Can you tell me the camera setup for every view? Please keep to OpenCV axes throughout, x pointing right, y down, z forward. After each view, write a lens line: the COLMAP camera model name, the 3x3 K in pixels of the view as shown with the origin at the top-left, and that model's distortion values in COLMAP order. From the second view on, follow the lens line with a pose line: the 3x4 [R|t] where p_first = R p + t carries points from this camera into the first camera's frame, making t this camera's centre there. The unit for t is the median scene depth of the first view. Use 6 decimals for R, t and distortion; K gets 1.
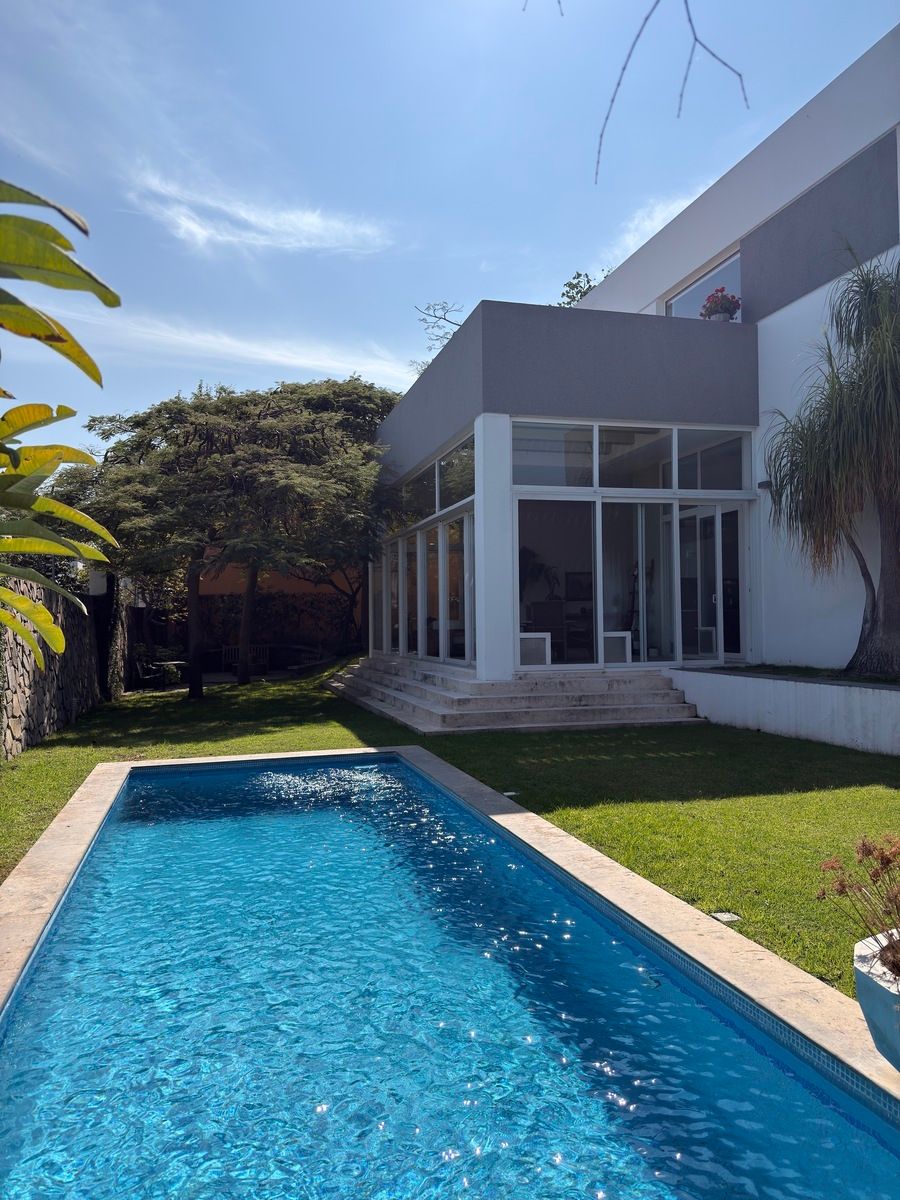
lens RADIAL K [[837.0, 0, 449.4], [0, 837.0, 599.2], [0, 0, 1]] dist [0.078675, -0.038079]
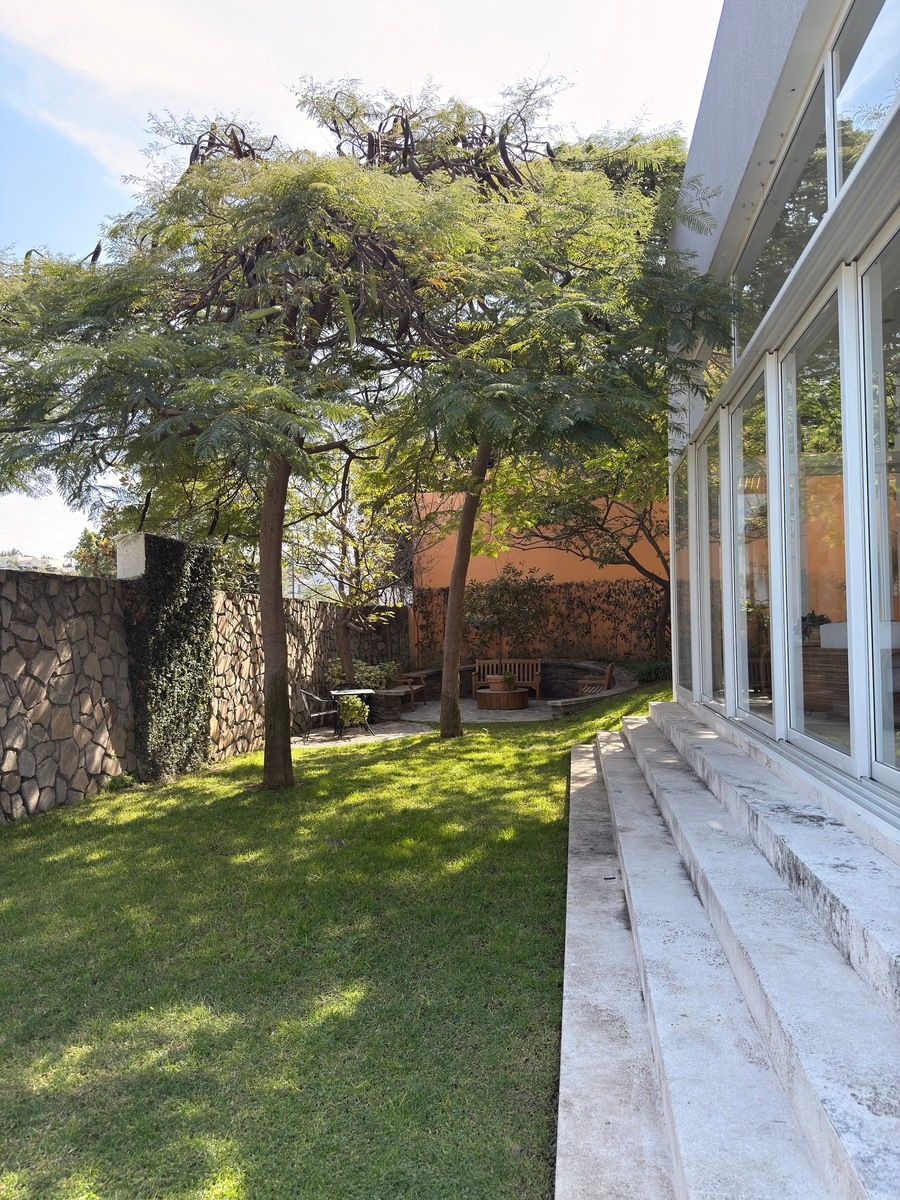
lens RADIAL K [[837.0, 0, 448.1], [0, 837.0, 598.7], [0, 0, 1]] dist [0.078675, -0.038079]
pose [[0.910697, -0.020454, -0.412568, -0.009404], [0.018369, 0.999791, -0.009019, 0.010923], [0.412666, 0.000635, 0.910882, 0.378773]]
